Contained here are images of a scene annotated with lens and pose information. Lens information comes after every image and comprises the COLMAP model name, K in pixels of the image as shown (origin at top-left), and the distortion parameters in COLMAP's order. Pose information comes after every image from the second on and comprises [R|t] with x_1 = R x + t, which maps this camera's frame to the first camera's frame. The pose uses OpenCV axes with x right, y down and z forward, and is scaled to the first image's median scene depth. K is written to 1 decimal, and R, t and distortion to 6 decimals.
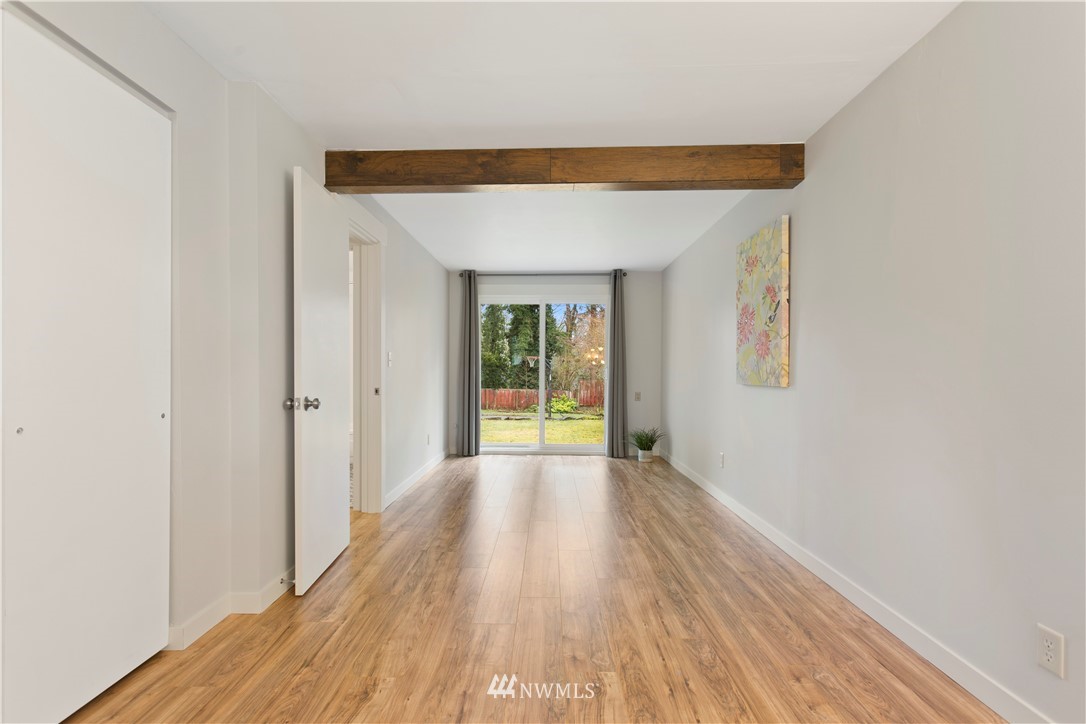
lens RADIAL K [[524.9, 0, 542.8], [0, 524.9, 364.9], [0, 0, 1]] dist [0.006630, -0.001236]
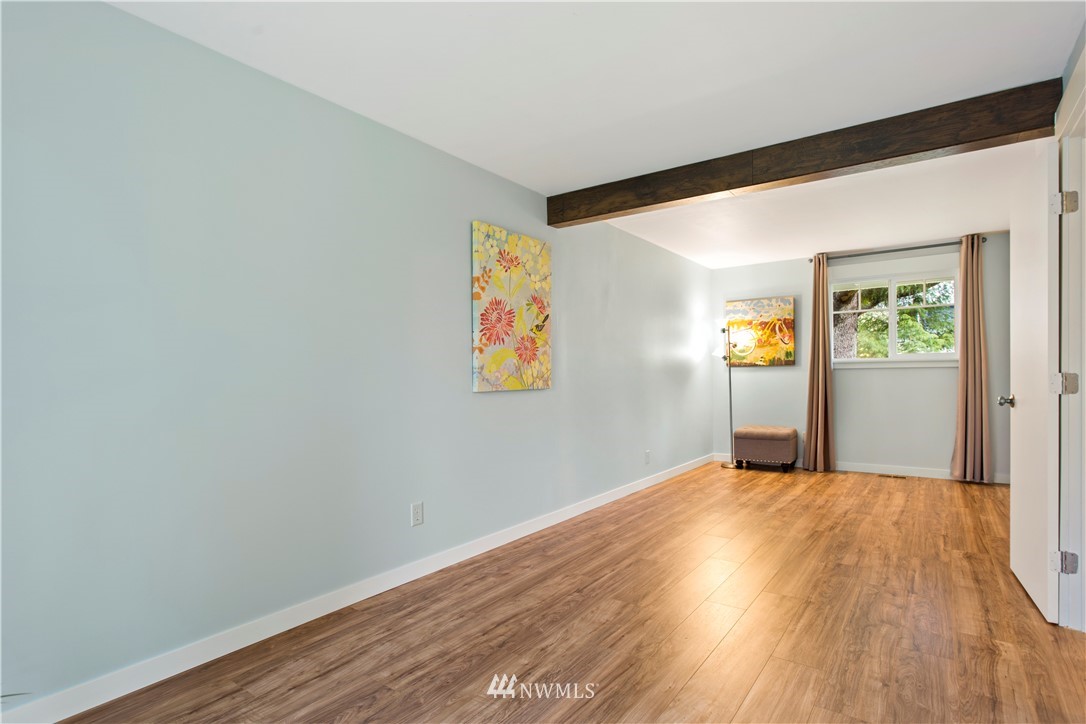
lens RADIAL K [[583.4, 0, 533.9], [0, 583.4, 382.0], [0, 0, 1]] dist [0.002611, 0.001148]
pose [[-0.824362, 0.000365, 0.566063, -0.247970], [0.001362, 0.999998, 0.001340, 0.024149], [-0.566061, 0.001875, -0.824361, 2.016864]]
